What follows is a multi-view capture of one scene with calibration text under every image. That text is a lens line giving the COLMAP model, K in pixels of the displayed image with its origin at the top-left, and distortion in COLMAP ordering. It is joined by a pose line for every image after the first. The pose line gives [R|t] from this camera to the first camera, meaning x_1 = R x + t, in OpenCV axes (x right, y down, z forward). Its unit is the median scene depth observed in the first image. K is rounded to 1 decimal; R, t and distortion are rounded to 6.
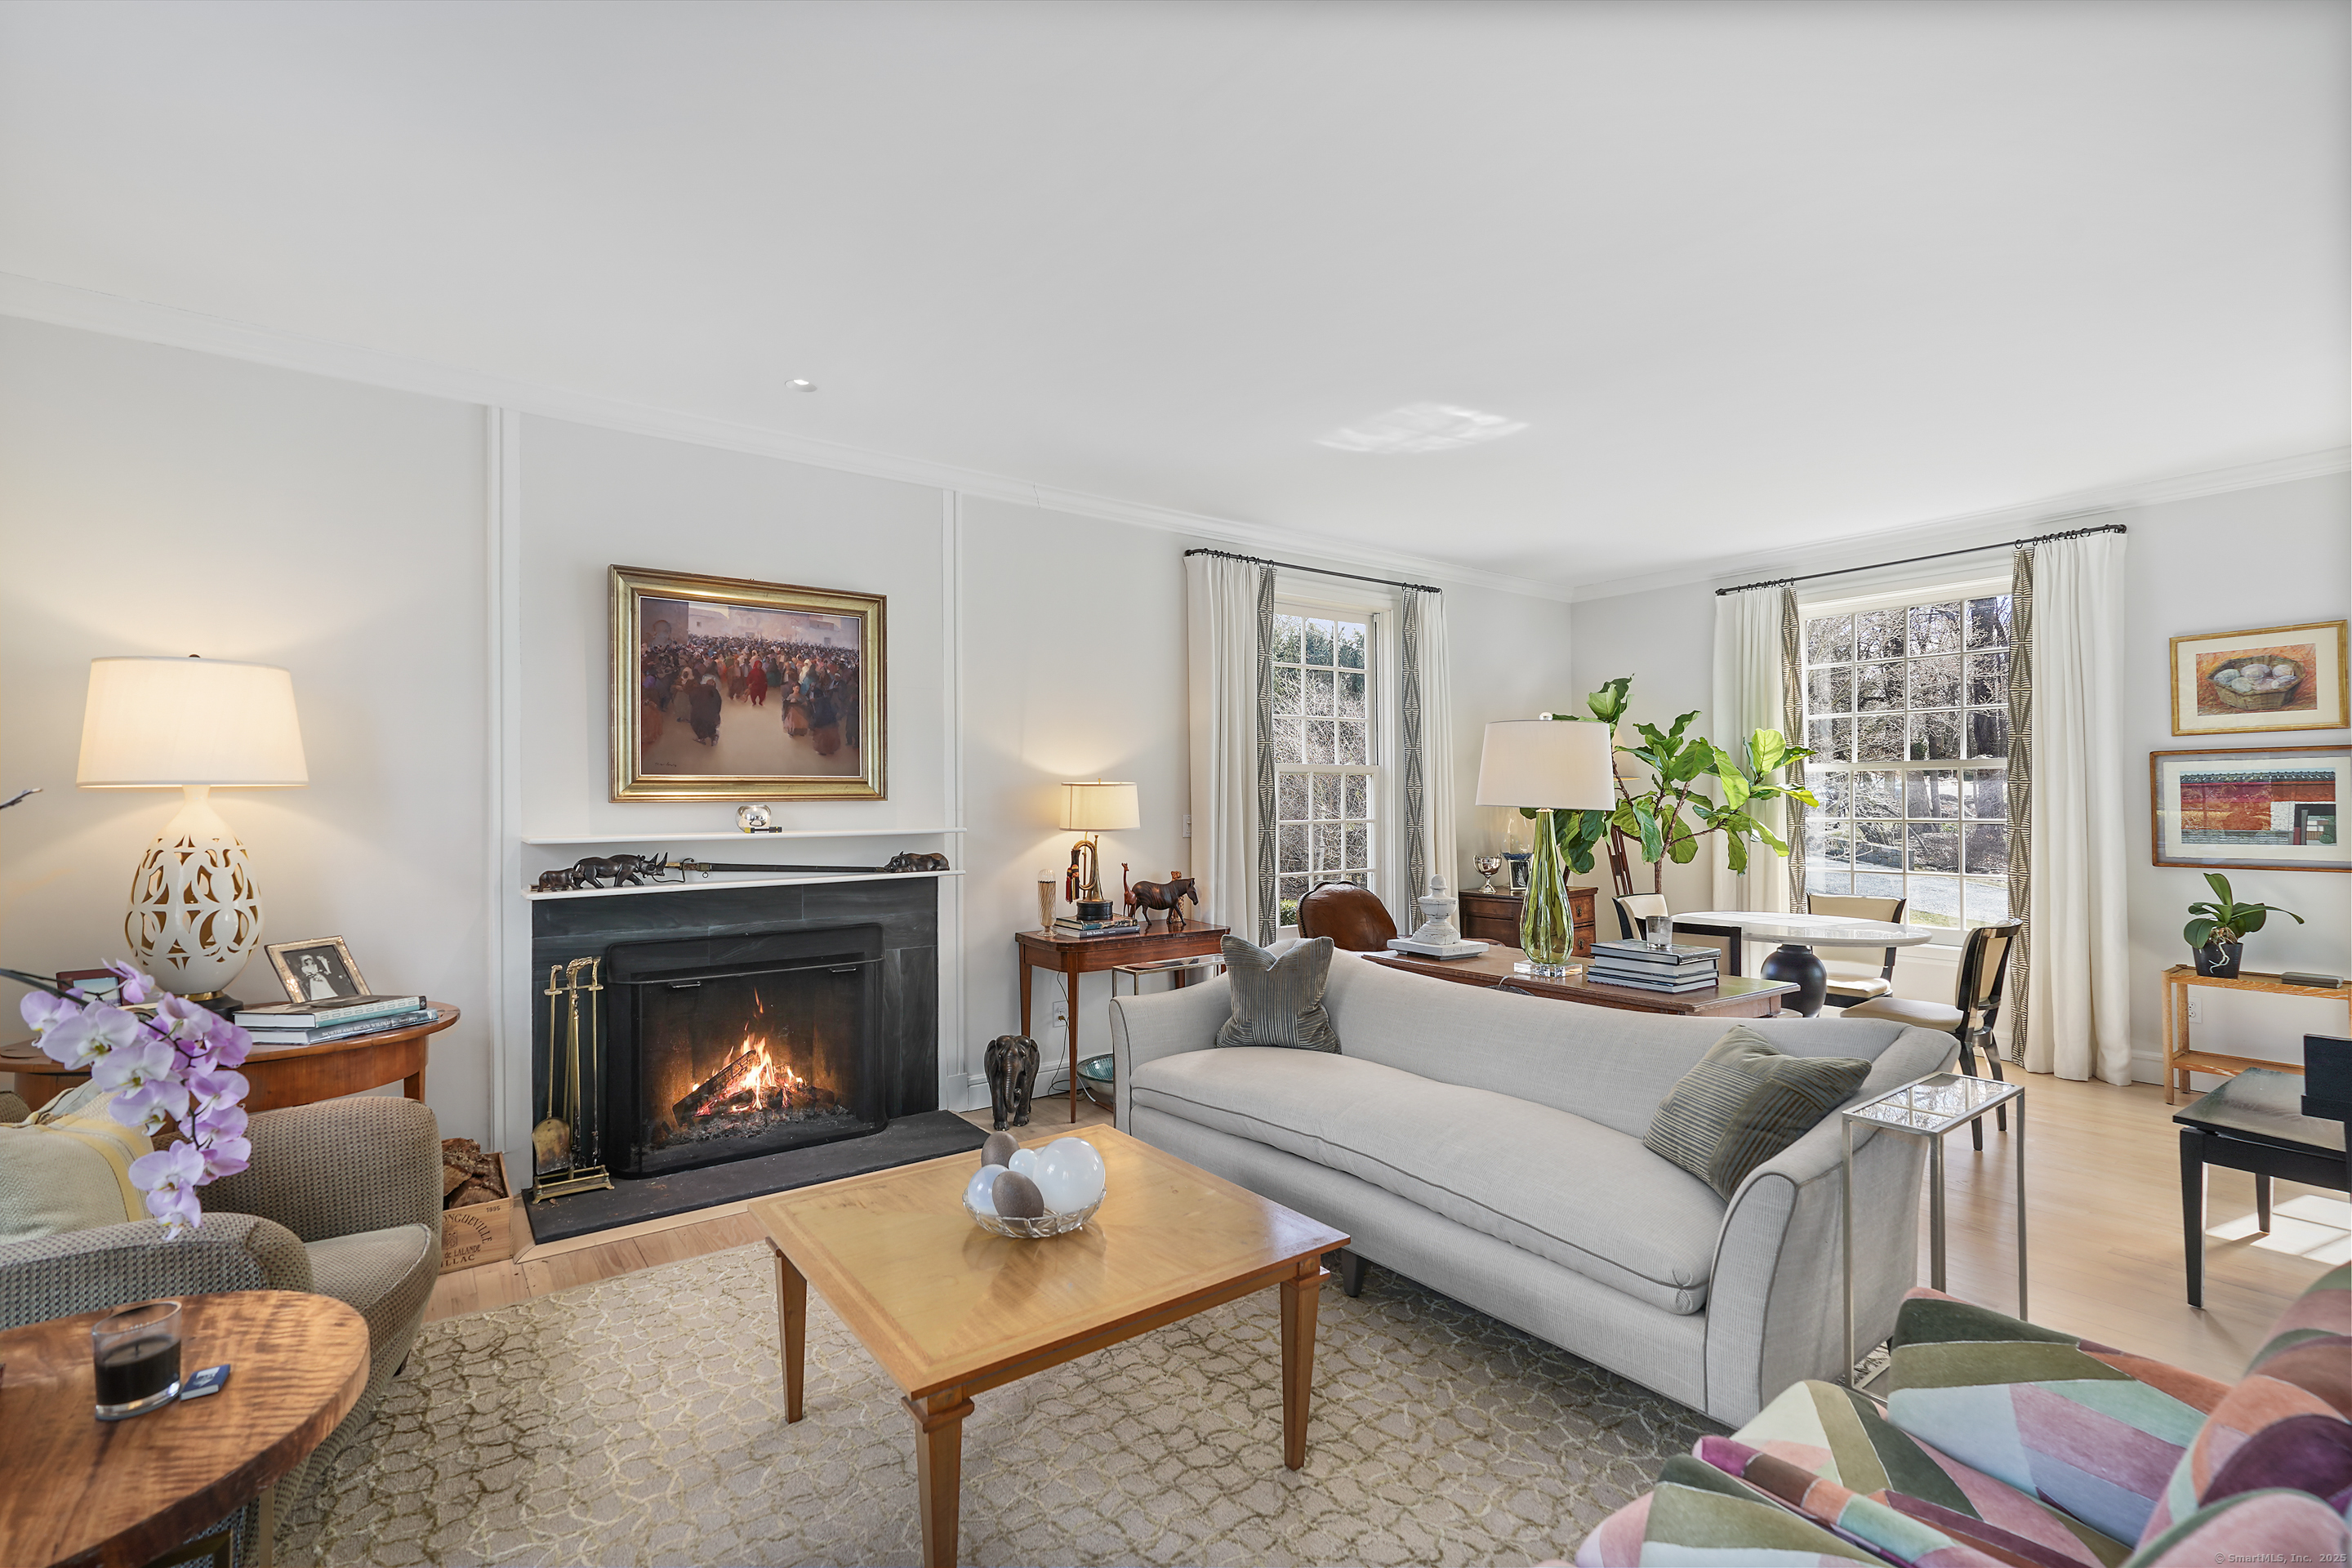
lens RADIAL K [[1063.1, 0, 1176.0], [0, 1063.1, 784.0], [0, 0, 1]] dist [-0.001695, 0.006868]
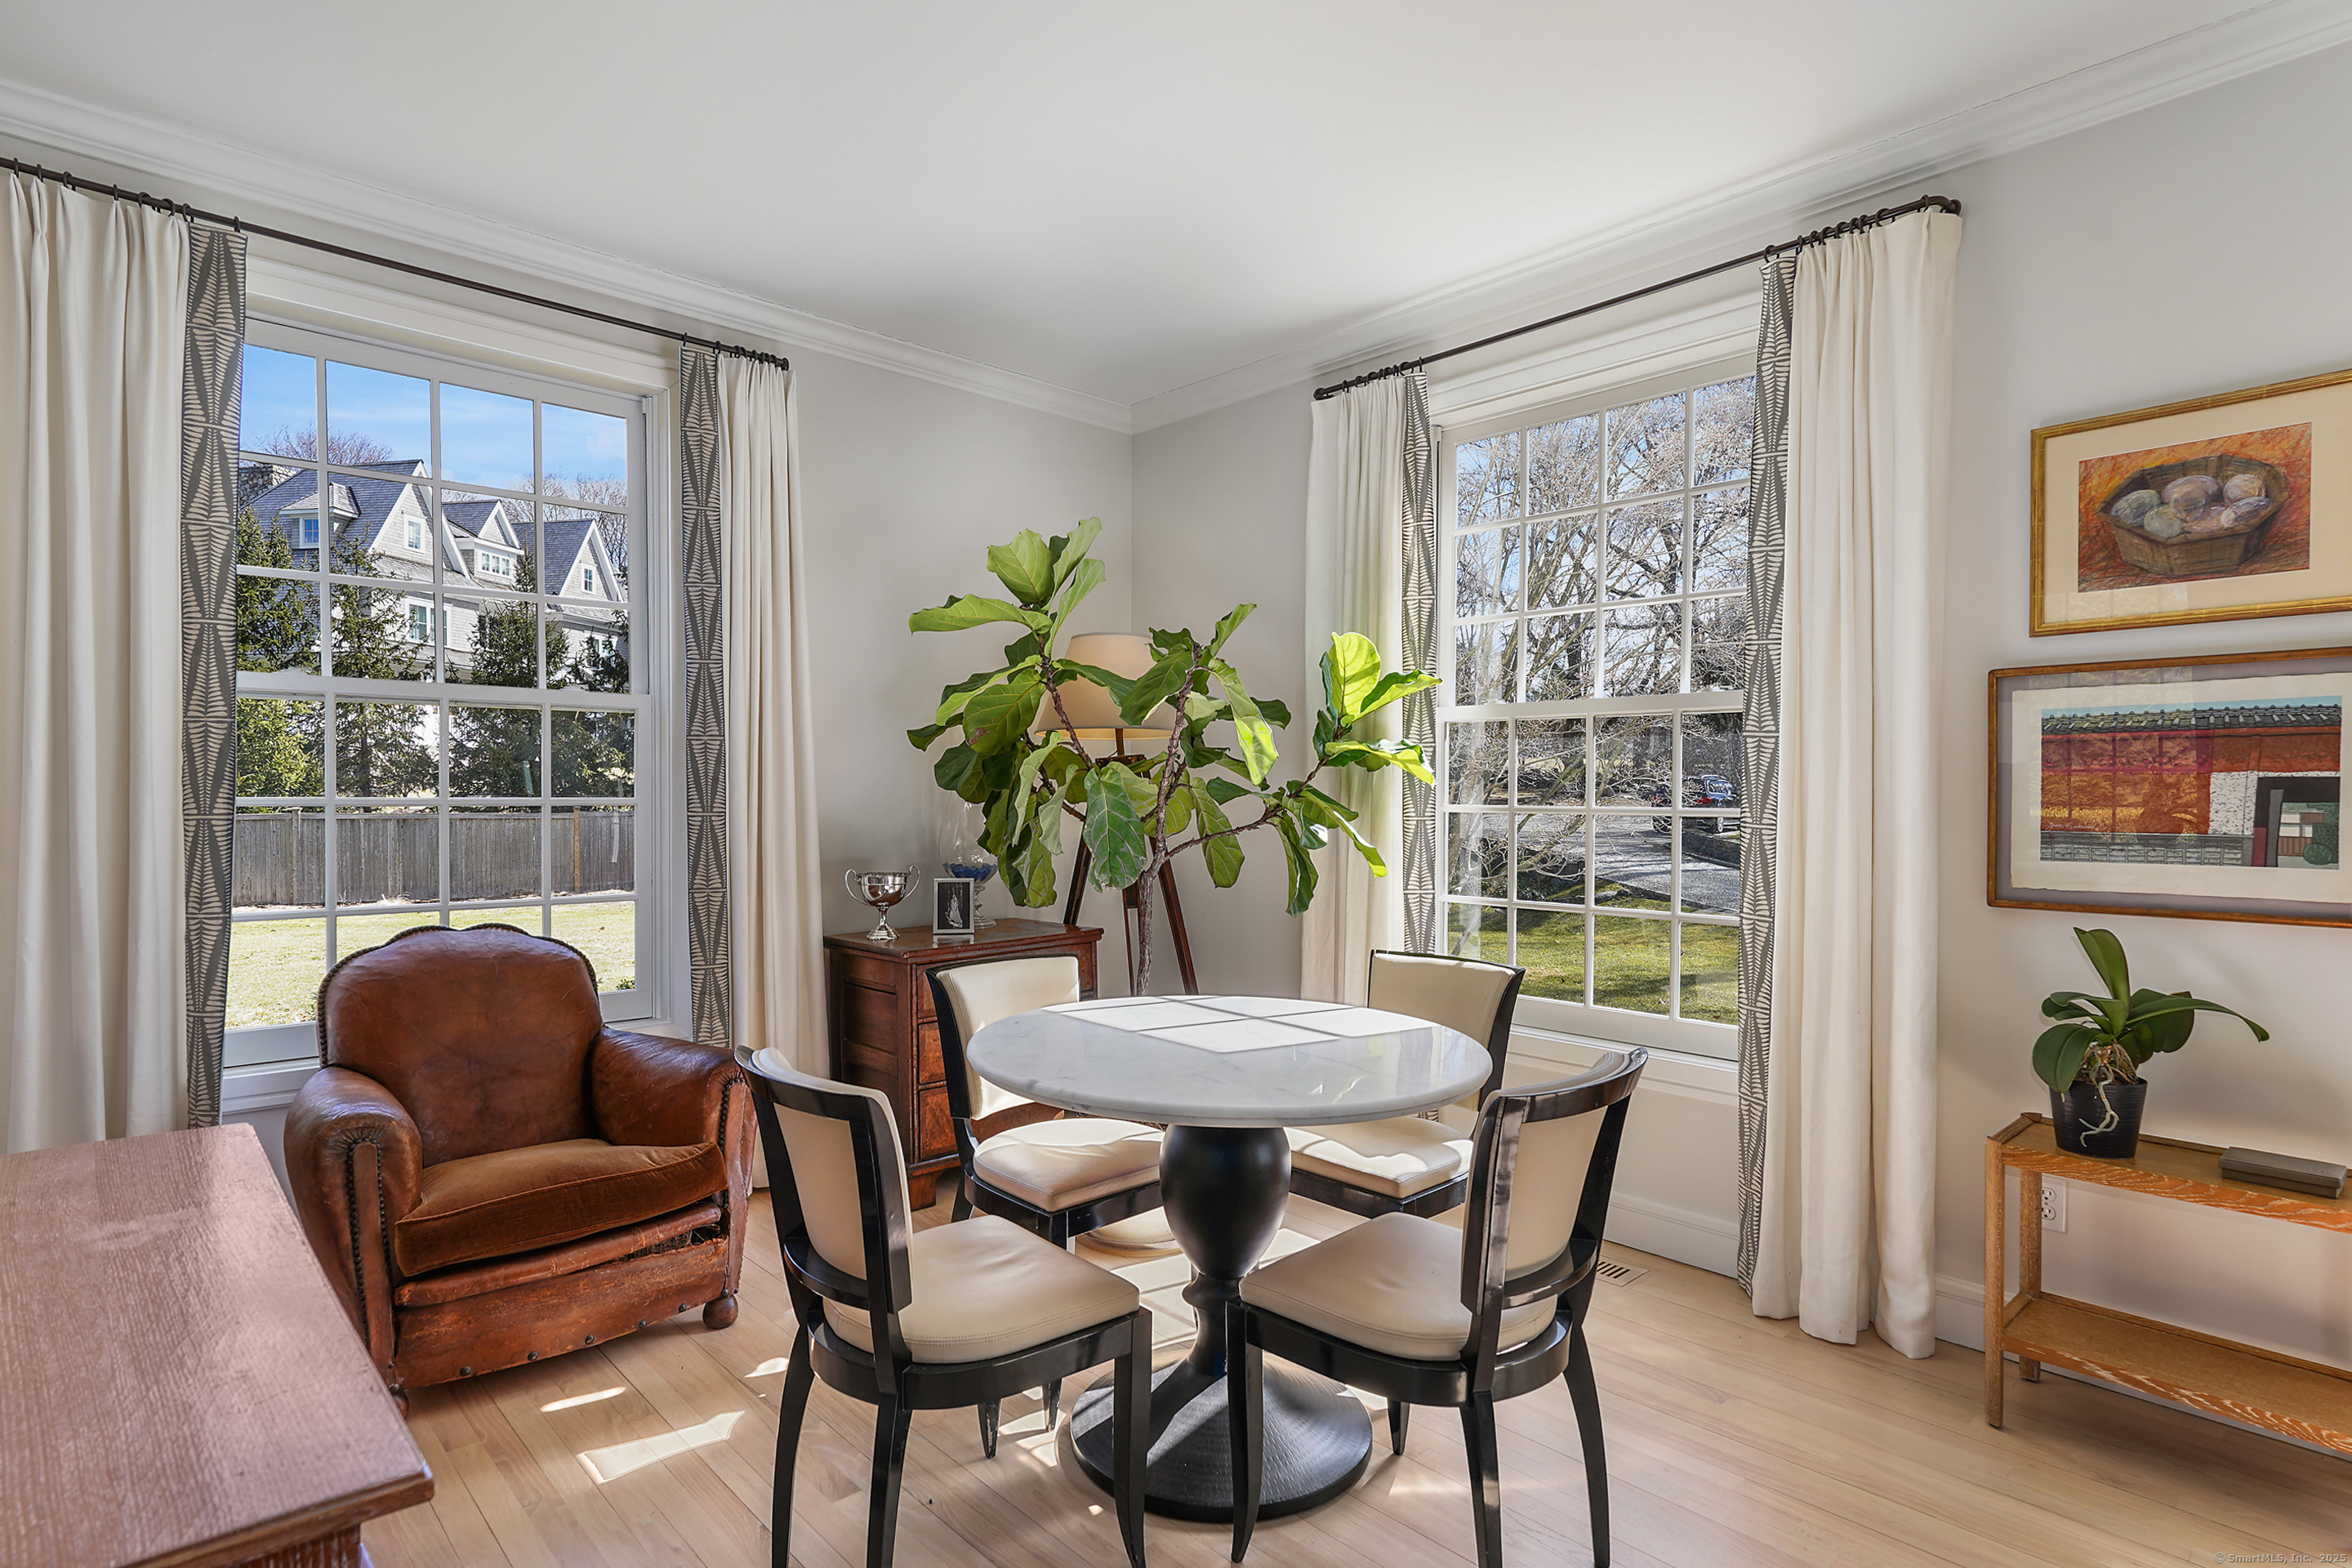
lens RADIAL K [[1233.0, 0, 1183.1], [0, 1233.0, 798.8], [0, 0, 1]] dist [0.010253, 0.000484]
pose [[0.992820, 0.009855, 0.119214, 0.565280], [-0.012811, 0.999628, 0.024060, 0.022676], [-0.118933, -0.025415, 0.992577, 0.565920]]
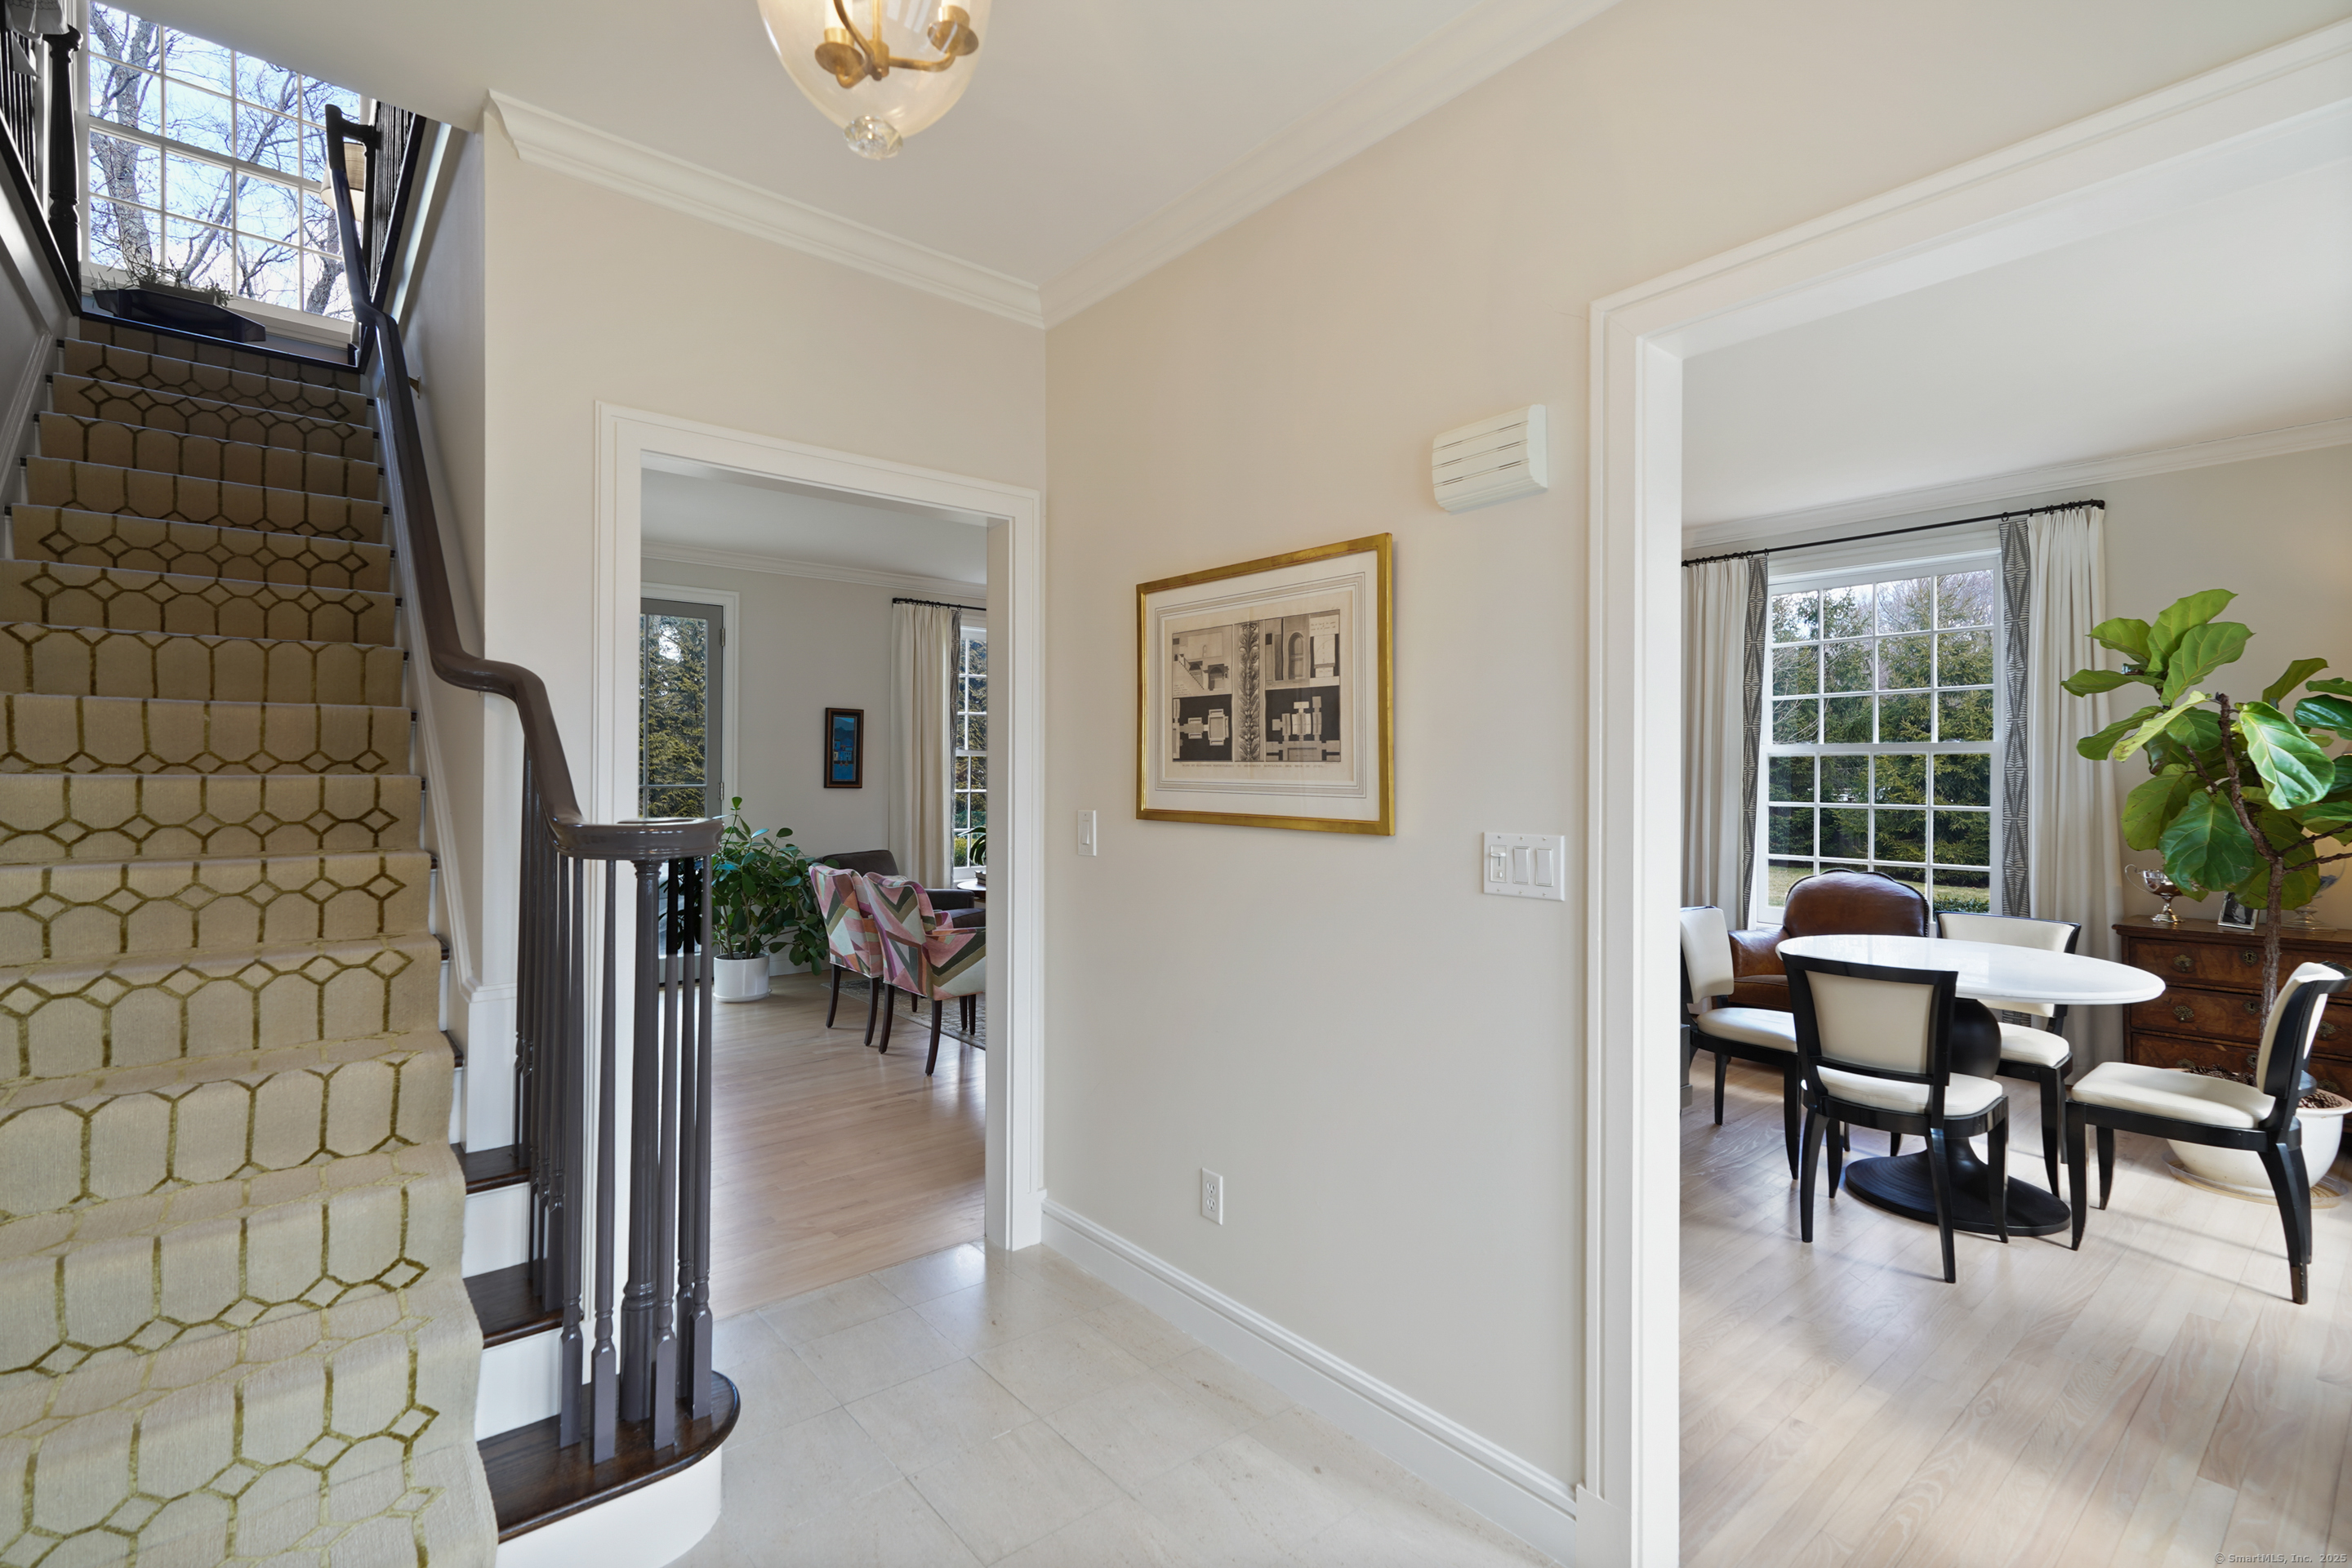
lens RADIAL K [[1063.1, 0, 1176.0], [0, 1063.1, 784.0], [0, 0, 1]] dist [-0.001695, 0.006868]
pose [[0.064562, 0.011969, -0.997842, 1.439897], [-0.005423, 0.999918, 0.011643, 0.013088], [0.997899, 0.004659, 0.064621, 0.486376]]
